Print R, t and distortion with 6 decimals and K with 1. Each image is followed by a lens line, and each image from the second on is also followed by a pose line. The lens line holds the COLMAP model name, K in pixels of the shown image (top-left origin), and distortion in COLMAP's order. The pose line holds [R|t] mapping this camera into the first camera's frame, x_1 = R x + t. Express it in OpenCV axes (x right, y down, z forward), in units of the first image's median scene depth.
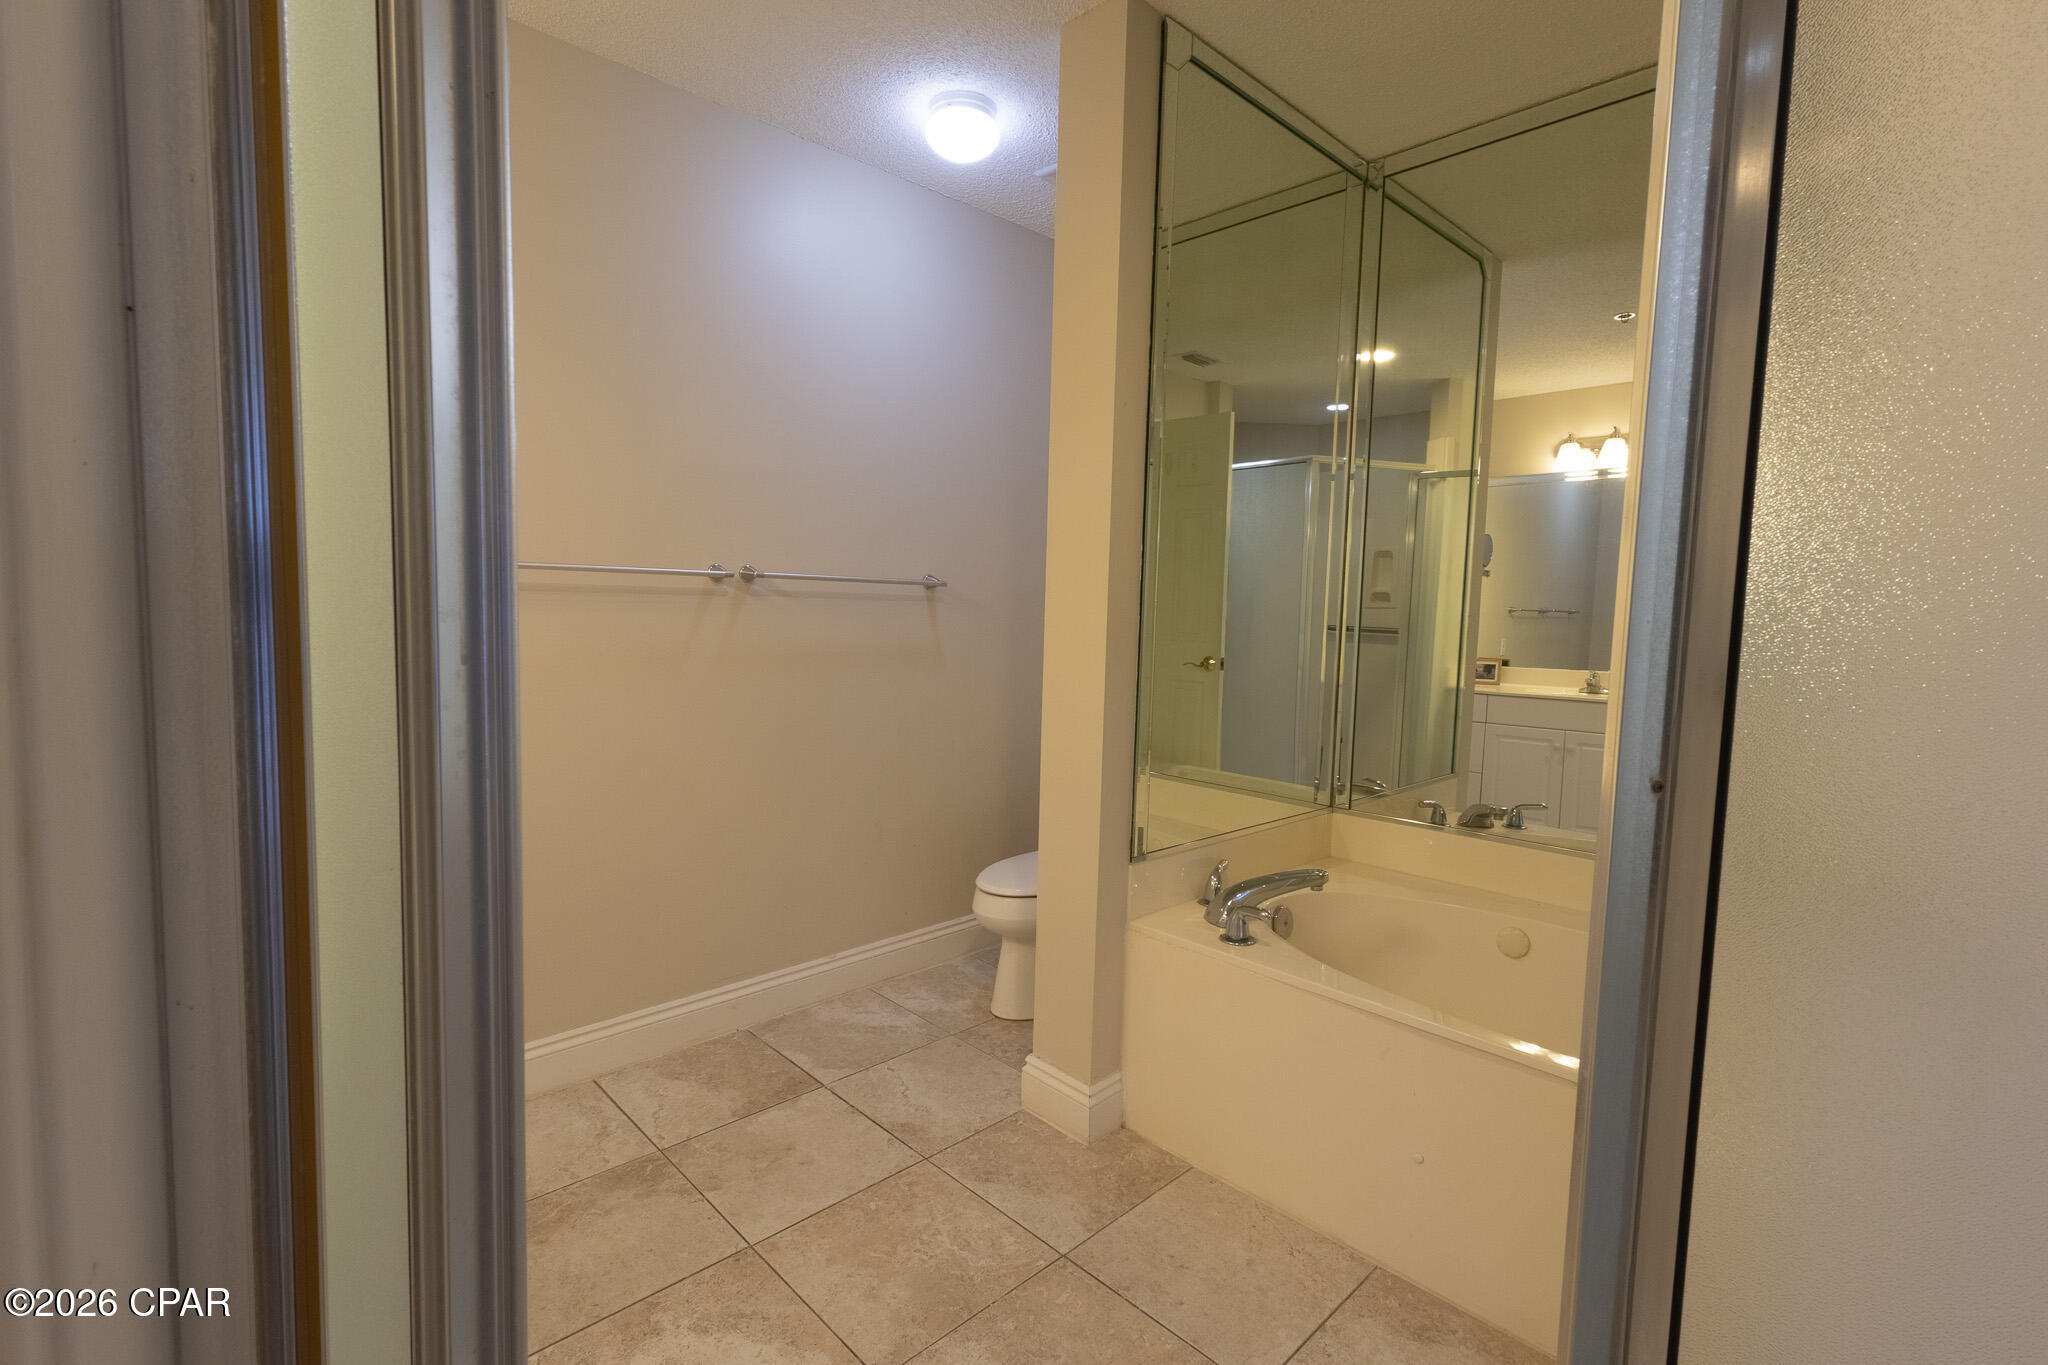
lens RADIAL K [[935.9, 0, 1024.0], [0, 935.9, 682.5], [0, 0, 1]] dist [0.000913, 0.000042]
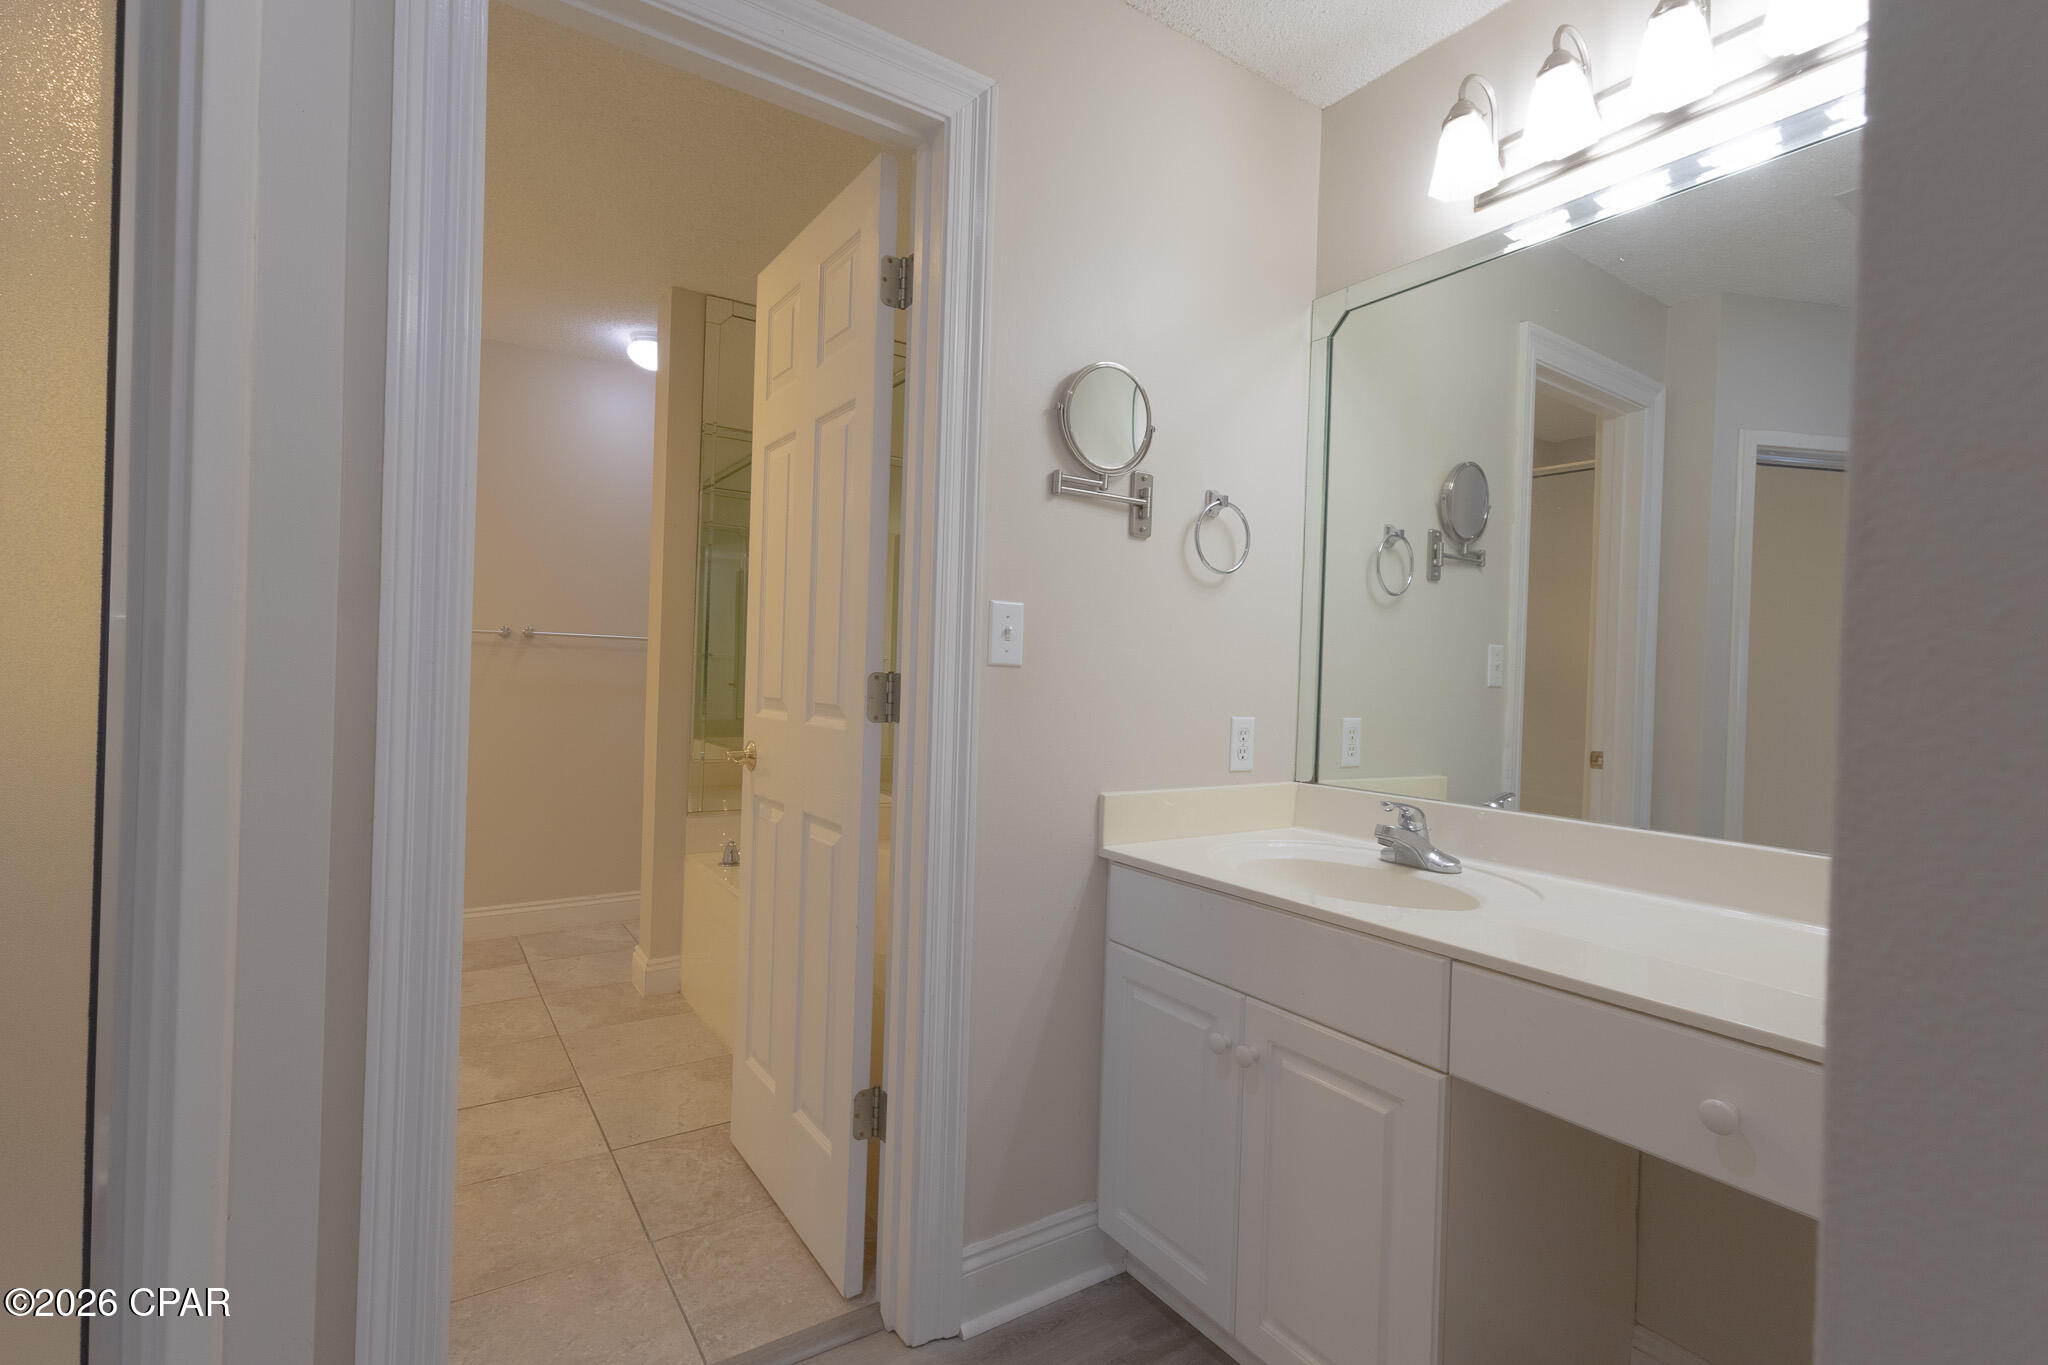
lens RADIAL K [[935.9, 0, 1024.0], [0, 935.9, 682.5], [0, 0, 1]] dist [0.000913, 0.000042]
pose [[0.984599, 0.007084, -0.174686, 0.822125], [-0.020915, 0.996776, -0.077462, 0.071475], [0.173574, 0.079923, 0.981572, -0.388348]]
